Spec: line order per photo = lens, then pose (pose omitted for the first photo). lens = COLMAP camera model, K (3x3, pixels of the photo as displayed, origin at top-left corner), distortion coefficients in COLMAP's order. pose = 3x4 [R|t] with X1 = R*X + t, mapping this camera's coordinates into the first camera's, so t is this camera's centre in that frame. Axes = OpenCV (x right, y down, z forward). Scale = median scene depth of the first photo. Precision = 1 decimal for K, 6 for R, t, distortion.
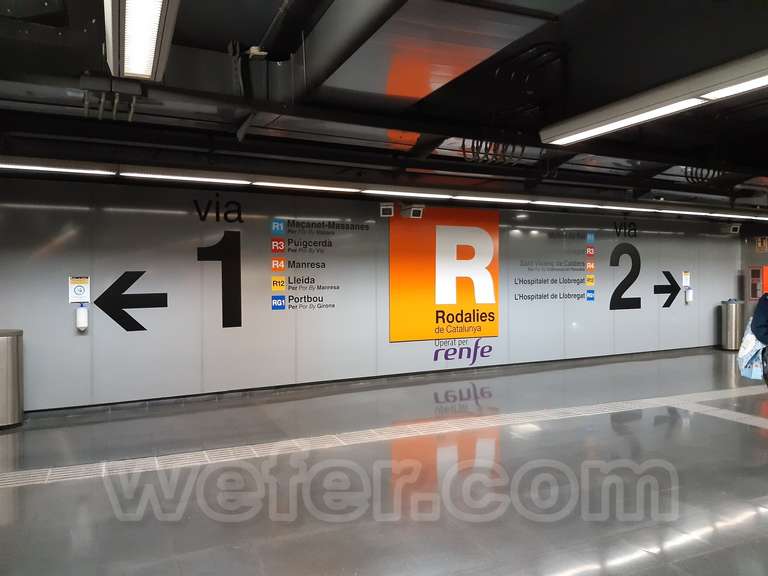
lens RADIAL K [[574.4, 0, 384.0], [0, 574.4, 288.0], [0, 0, 1]] dist [-0.004054, -0.001994]
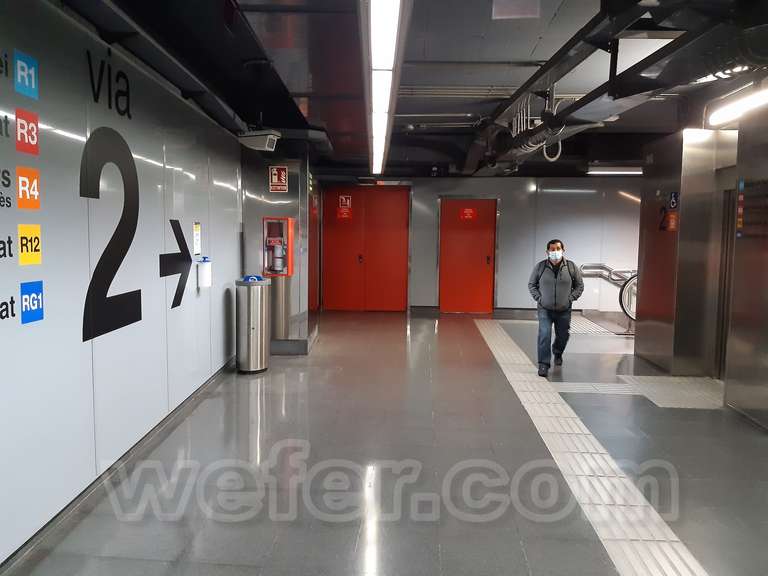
lens RADIAL K [[574.4, 0, 384.0], [0, 574.4, 288.0], [0, 0, 1]] dist [-0.004054, -0.001994]
pose [[0.404979, -0.073782, 0.911344, 0.177672], [0.000313, 0.996750, 0.080557, -0.014237], [-0.914326, -0.032339, 0.403686, 0.713756]]
